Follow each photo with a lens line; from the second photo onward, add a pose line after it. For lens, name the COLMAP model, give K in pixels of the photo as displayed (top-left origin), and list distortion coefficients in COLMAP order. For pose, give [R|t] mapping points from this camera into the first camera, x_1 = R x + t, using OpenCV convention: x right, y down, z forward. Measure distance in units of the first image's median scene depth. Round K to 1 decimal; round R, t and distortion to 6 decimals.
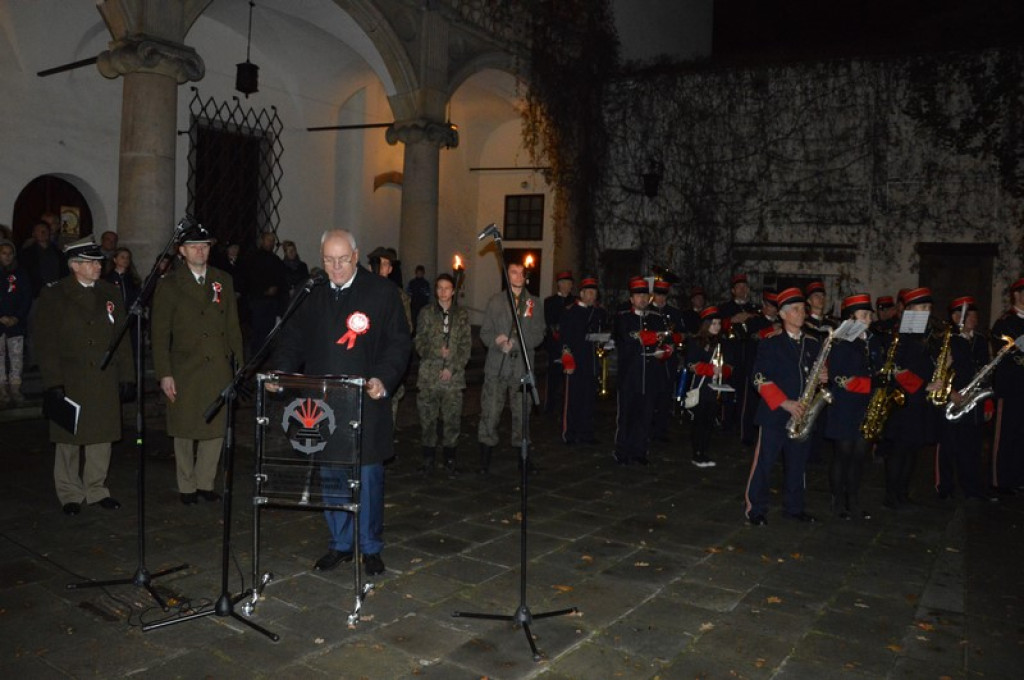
lens RADIAL K [[875.7, 0, 503.0], [0, 875.7, 335.4], [0, 0, 1]] dist [-0.166727, 0.151580]
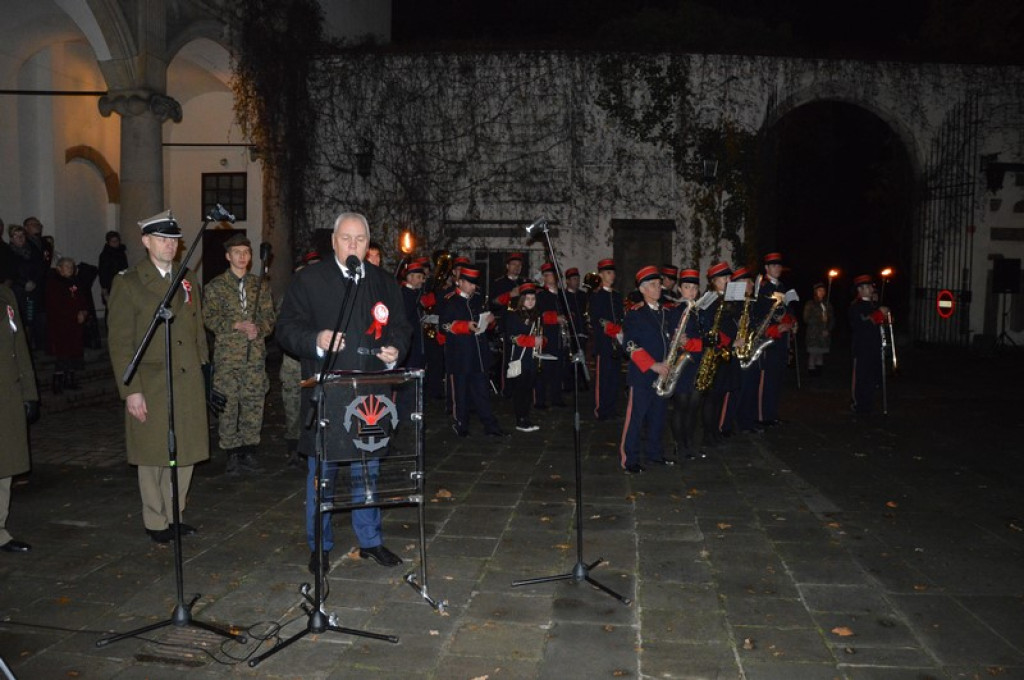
lens RADIAL K [[875.7, 0, 532.8], [0, 875.7, 349.1], [0, 0, 1]] dist [-0.166727, 0.151580]
pose [[0.882767, -0.069007, 0.464716, -0.151514], [0.047887, 0.997219, 0.057114, -0.007715], [-0.467365, -0.028164, 0.883616, 0.015339]]
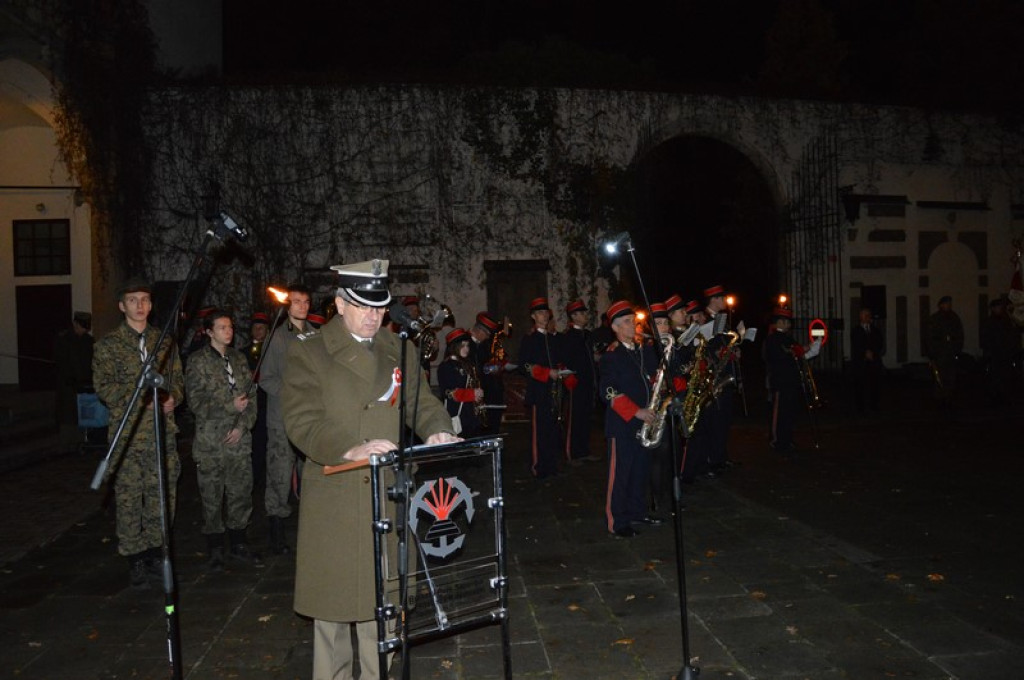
lens RADIAL K [[875.7, 0, 538.0], [0, 875.7, 349.3], [0, 0, 1]] dist [-0.166727, 0.151580]
pose [[0.754034, -0.083340, 0.651526, -0.180285], [0.095262, 0.995306, 0.017065, -0.010420], [-0.649890, 0.049198, 0.758434, 0.121786]]
